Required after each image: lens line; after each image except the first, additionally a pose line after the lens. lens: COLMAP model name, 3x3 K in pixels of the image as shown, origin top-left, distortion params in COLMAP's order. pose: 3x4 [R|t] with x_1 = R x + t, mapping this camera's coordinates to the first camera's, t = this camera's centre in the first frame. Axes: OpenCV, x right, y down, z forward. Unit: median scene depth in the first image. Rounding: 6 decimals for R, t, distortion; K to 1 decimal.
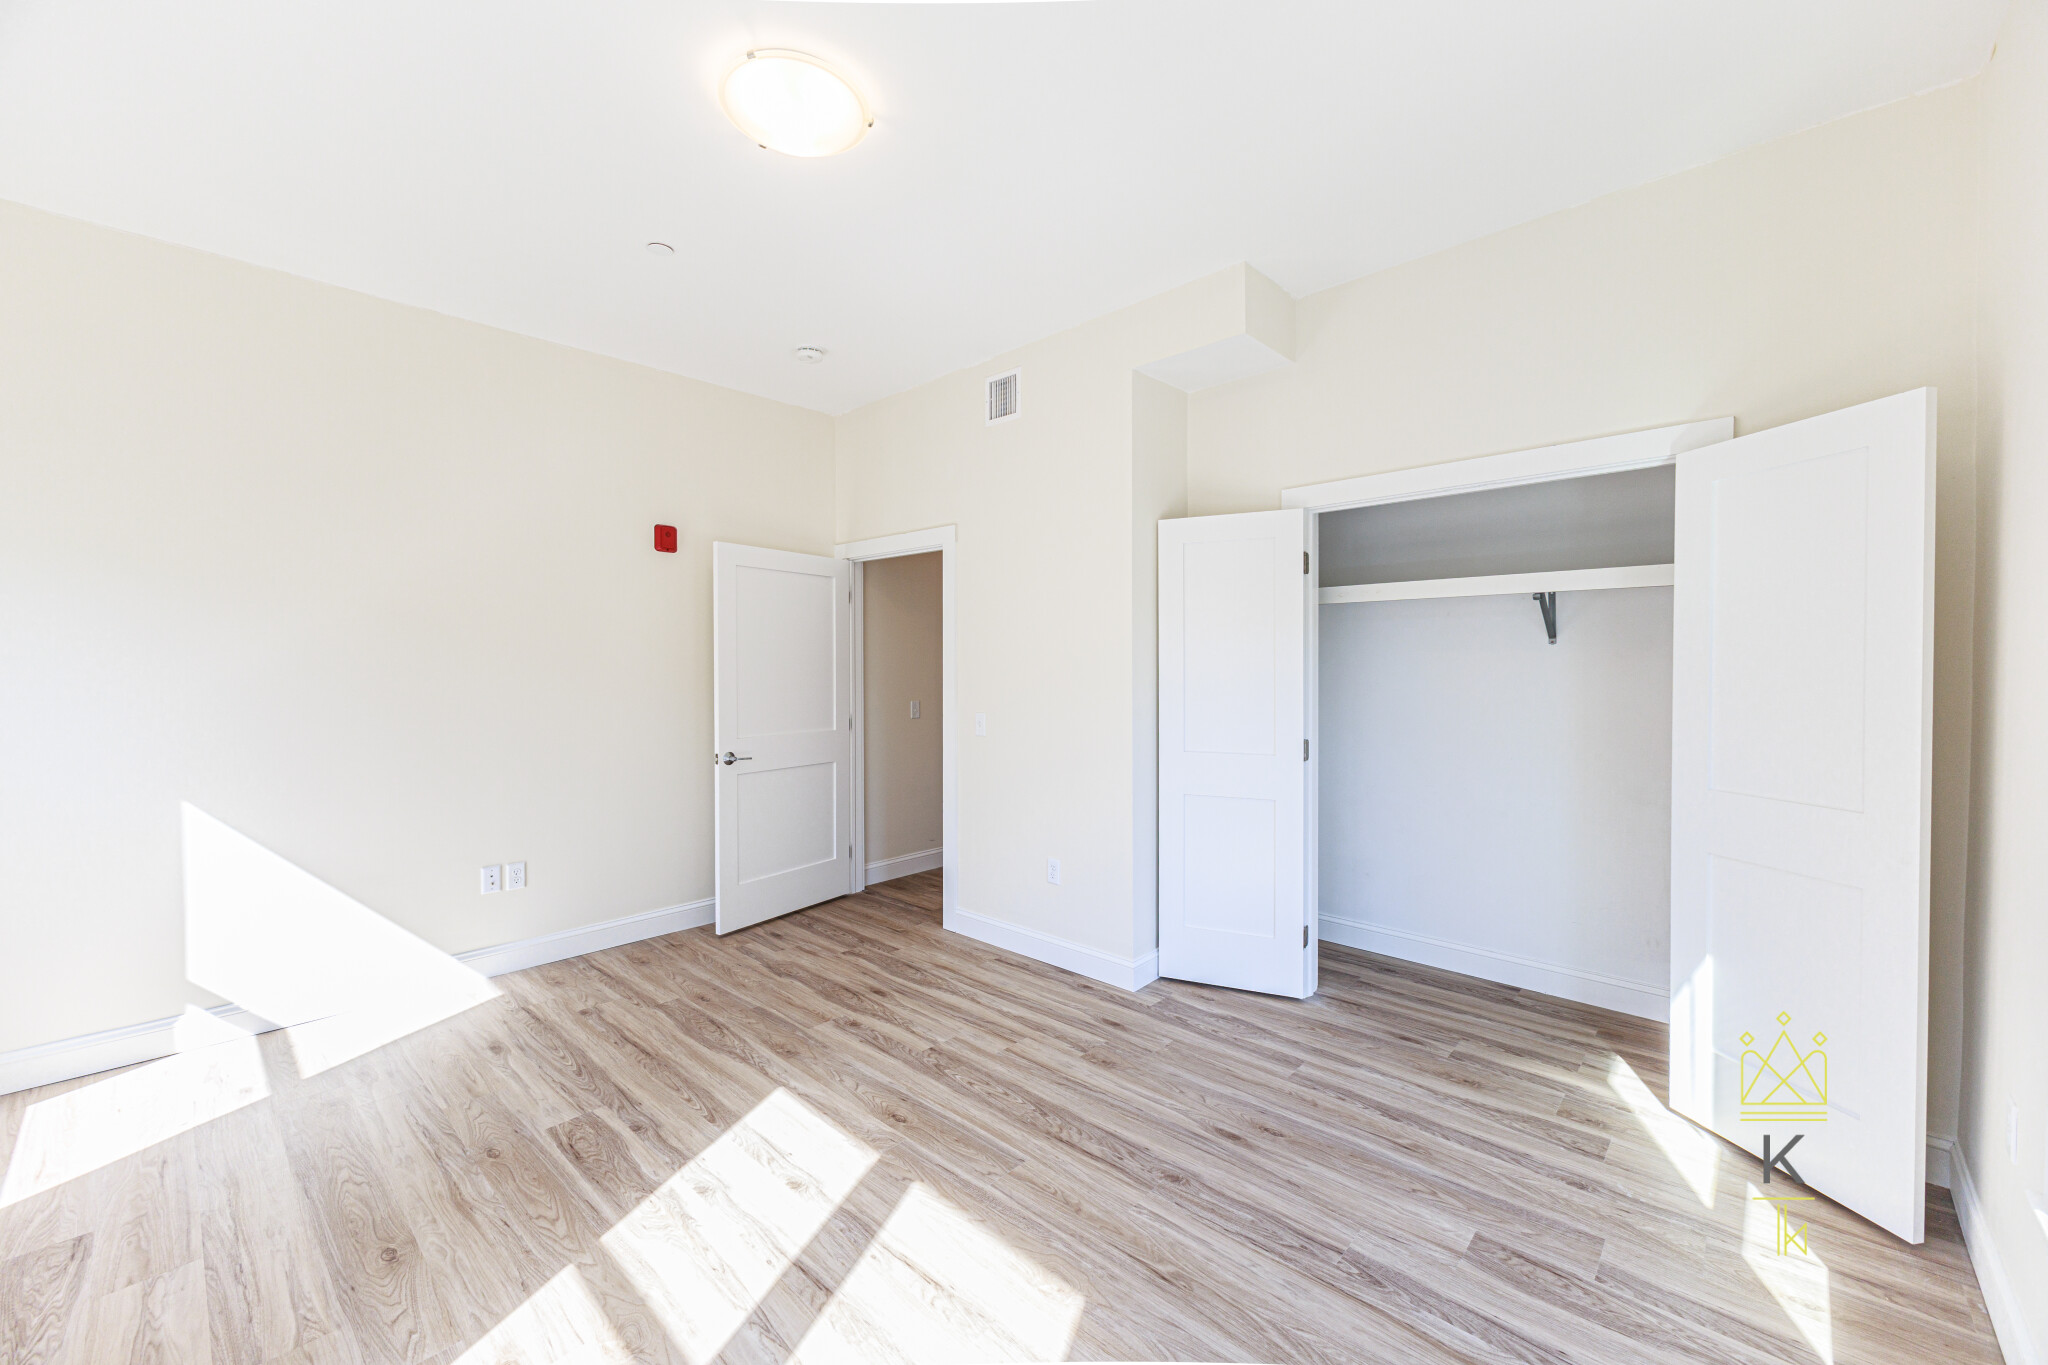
lens RADIAL K [[820.6, 0, 1023.0], [0, 820.6, 677.1], [0, 0, 1]] dist [0.002286, 0.000080]
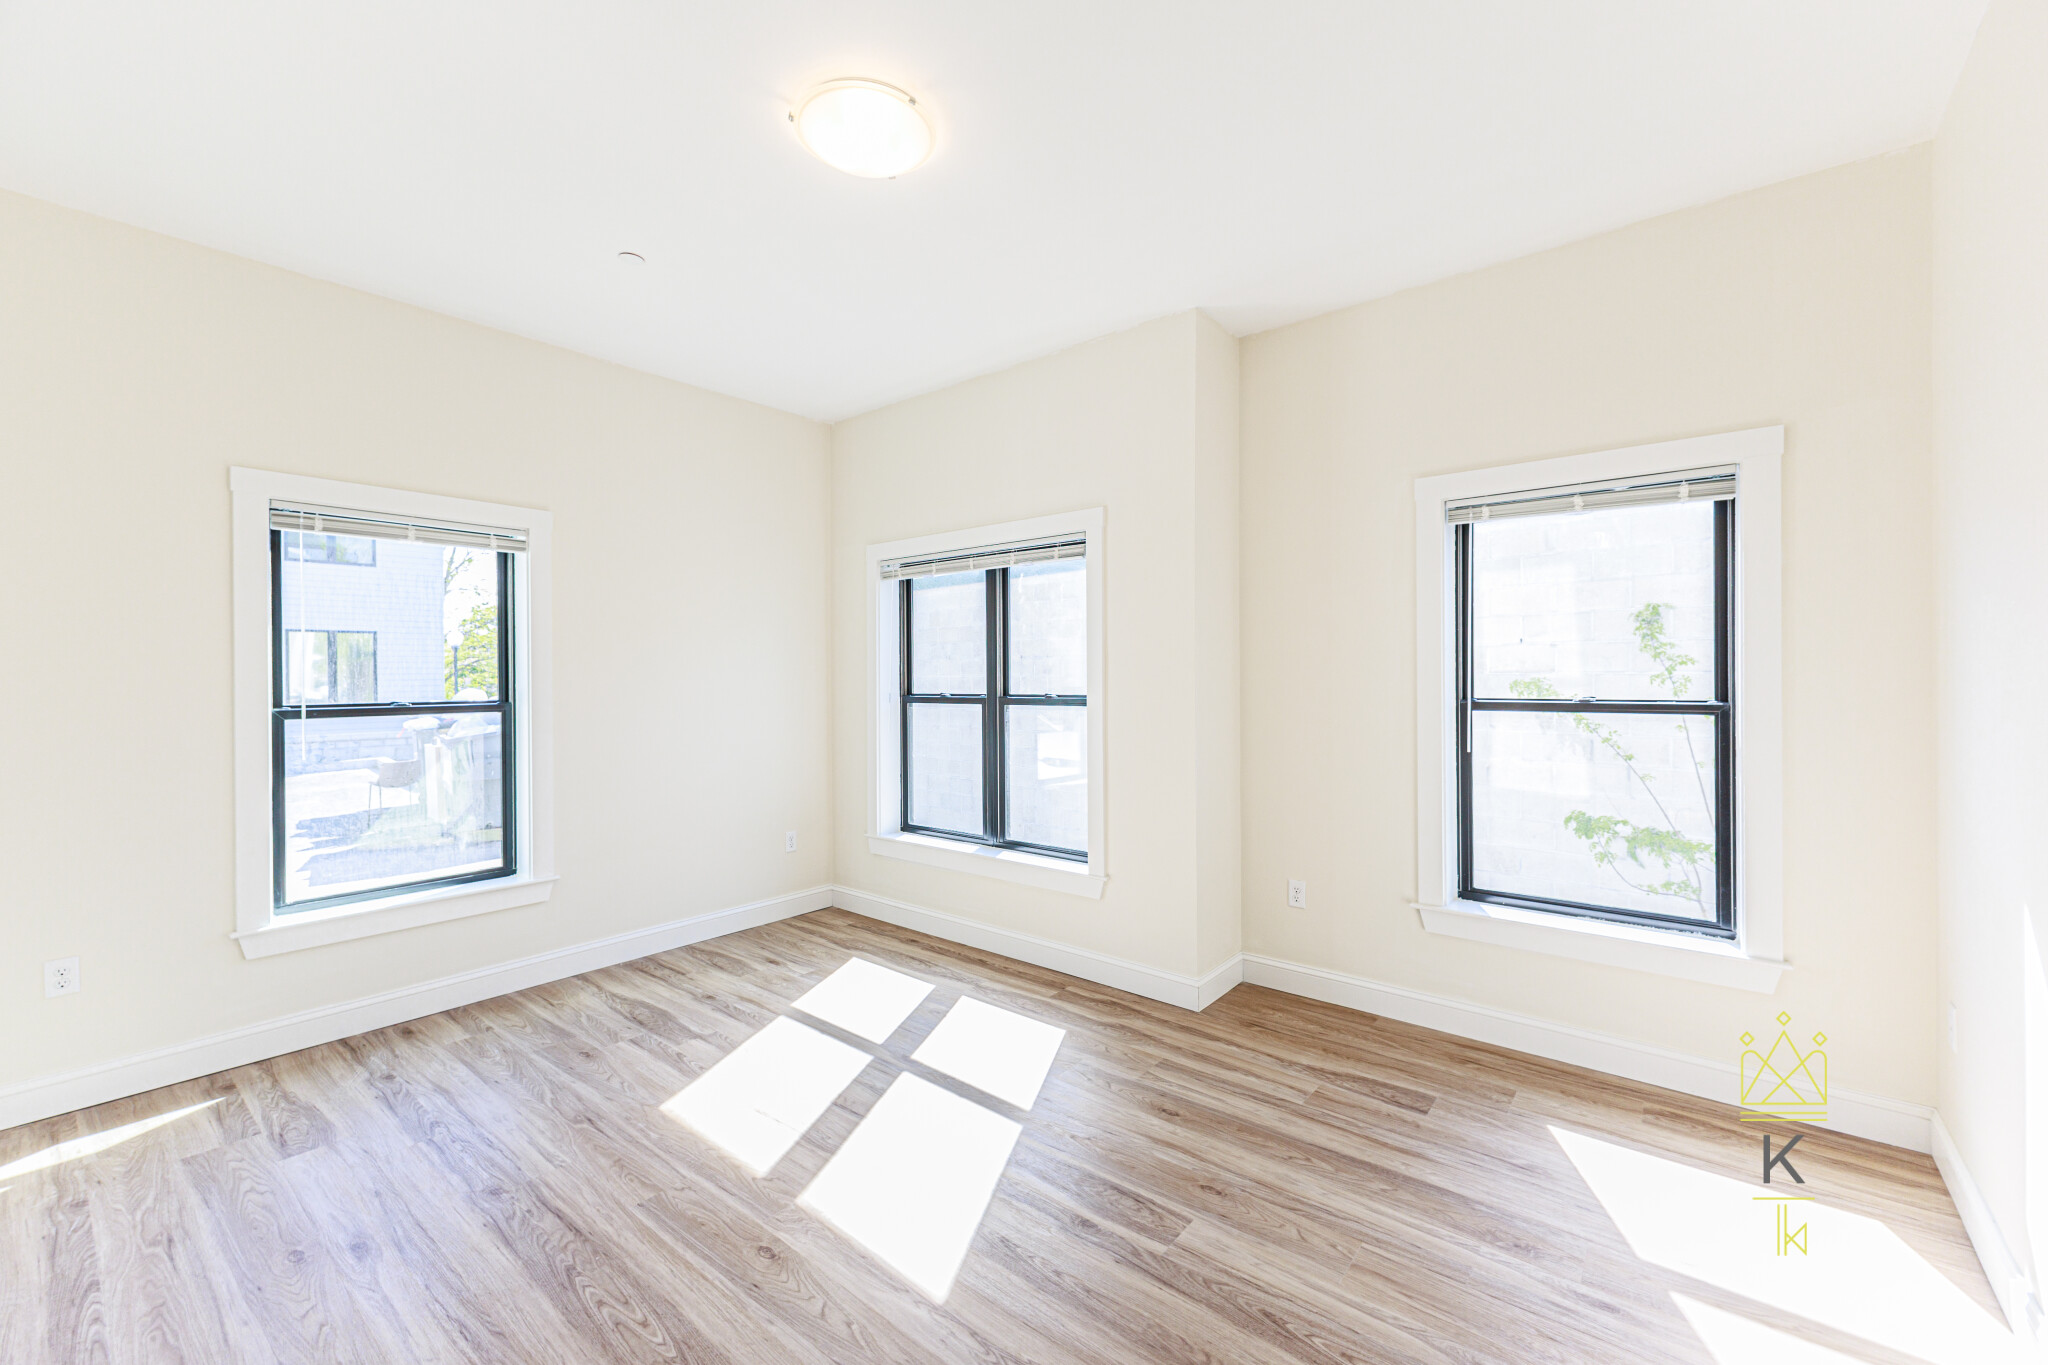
lens RADIAL K [[820.6, 0, 1026.1], [0, 820.6, 679.1], [0, 0, 1]] dist [0.002286, 0.000080]
pose [[-0.997554, 0.007405, -0.069511, -0.370262], [0.006078, 0.999796, 0.019280, -0.024979], [0.069640, 0.018810, -0.997395, 1.906419]]
